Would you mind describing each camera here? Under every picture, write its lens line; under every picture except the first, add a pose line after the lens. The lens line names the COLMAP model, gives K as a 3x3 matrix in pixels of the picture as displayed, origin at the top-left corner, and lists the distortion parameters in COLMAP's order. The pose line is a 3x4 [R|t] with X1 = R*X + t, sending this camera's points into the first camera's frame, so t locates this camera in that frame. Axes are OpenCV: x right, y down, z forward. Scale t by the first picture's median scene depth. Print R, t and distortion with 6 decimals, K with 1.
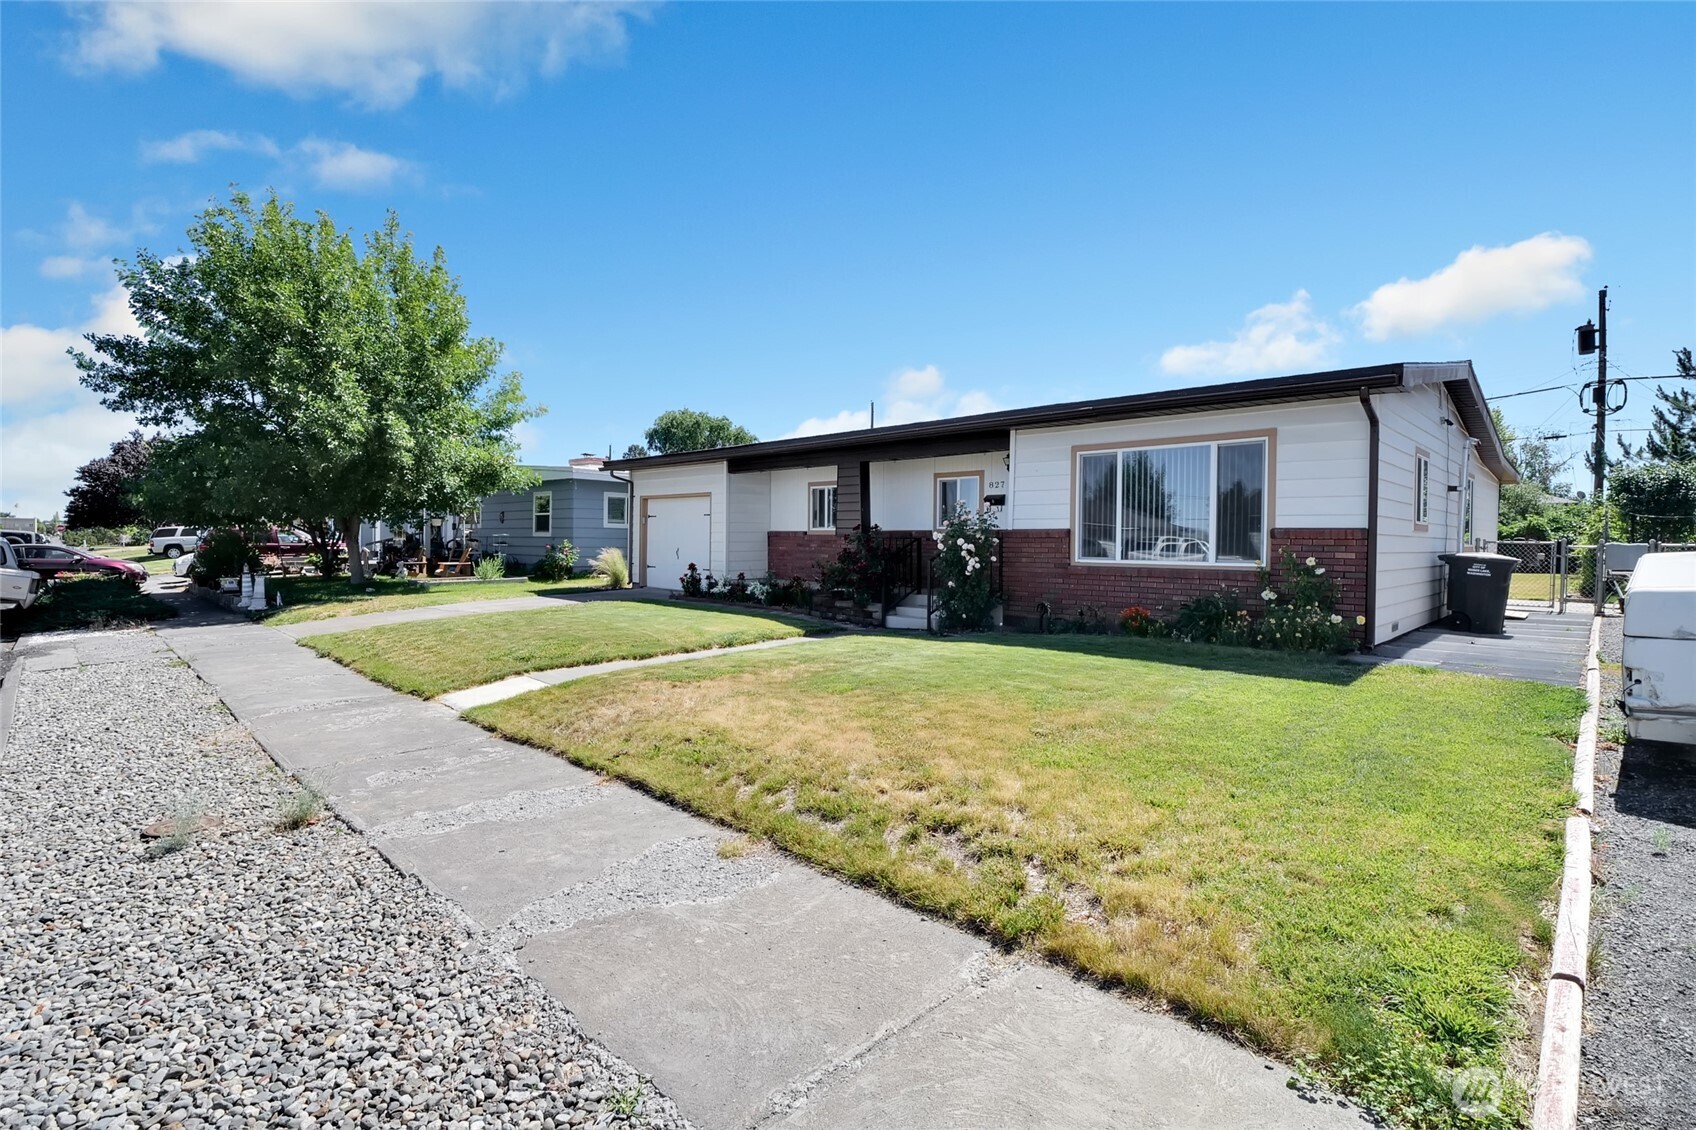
lens RADIAL K [[791.5, 0, 841.4], [0, 791.5, 562.3], [0, 0, 1]] dist [-0.016739, 0.001503]
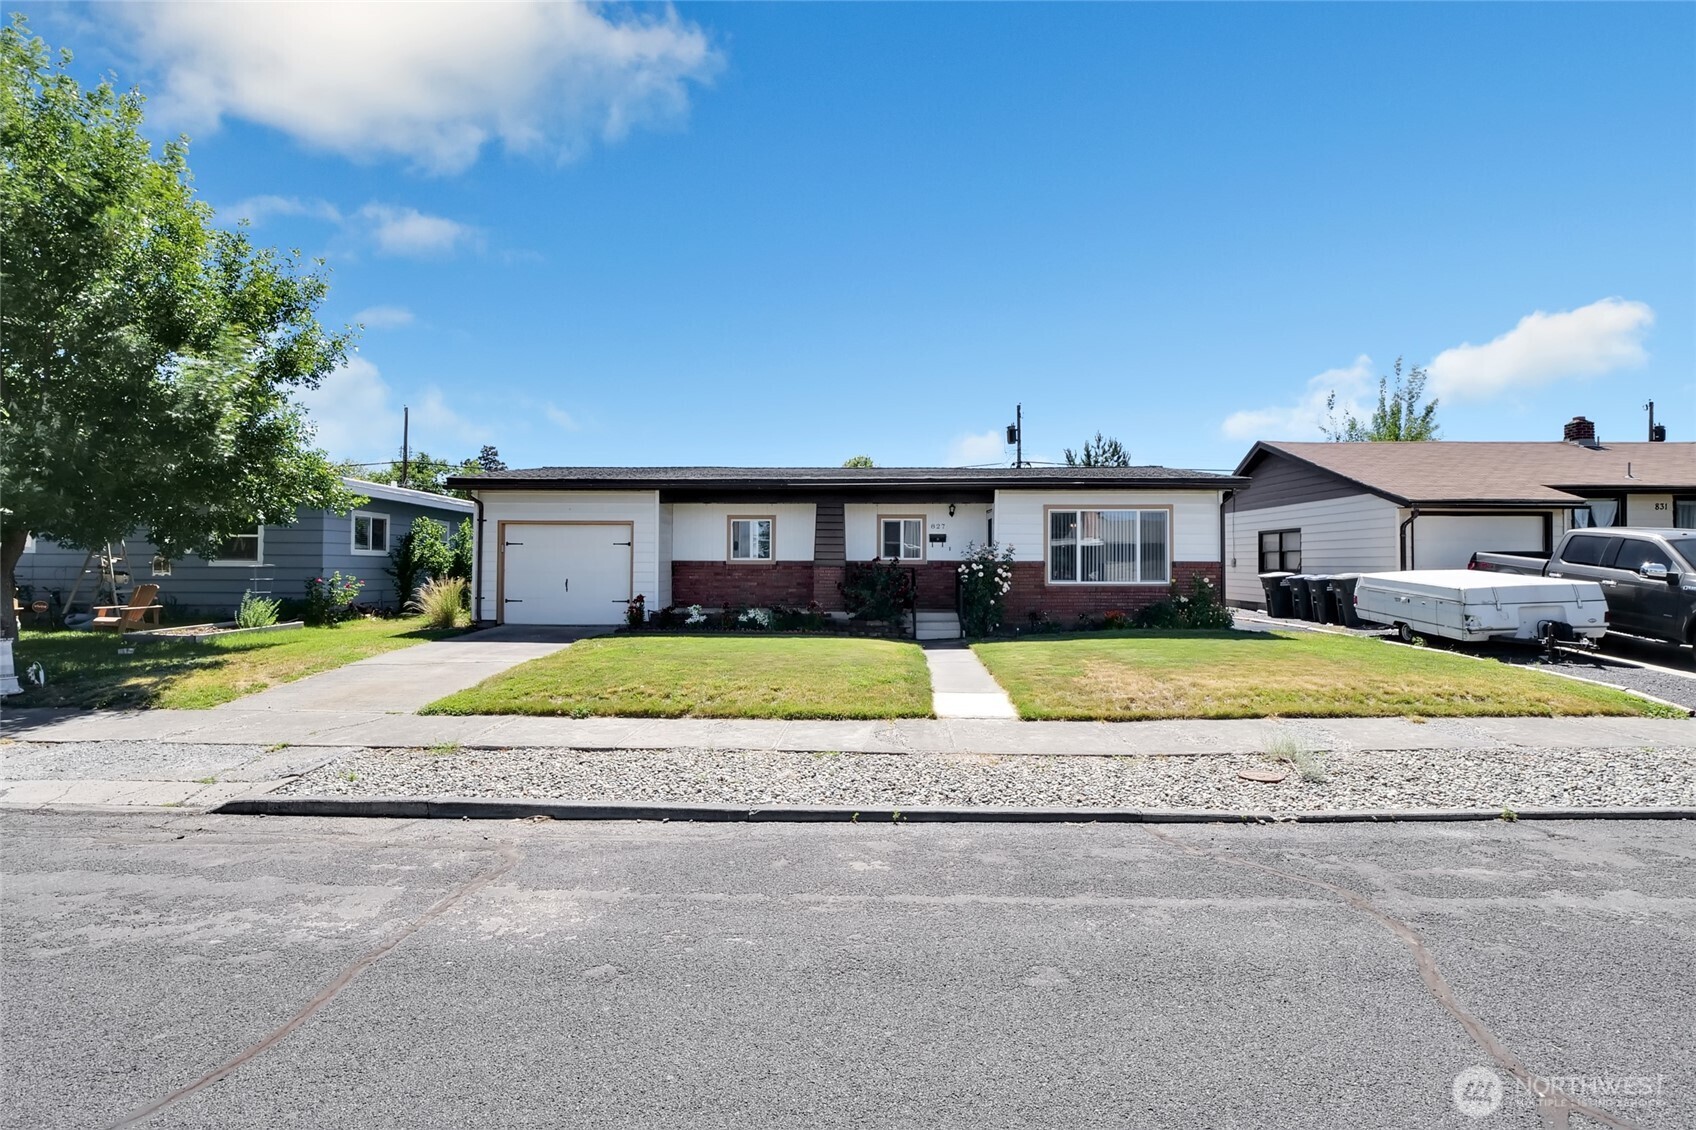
lens RADIAL K [[791.5, 0, 849.5], [0, 791.5, 556.8], [0, 0, 1]] dist [-0.016739, 0.001503]
pose [[0.735743, 0.000637, 0.677260, -0.864753], [0.023064, 0.999396, -0.025996, -0.018253], [-0.676868, 0.034747, 0.735284, 0.147602]]
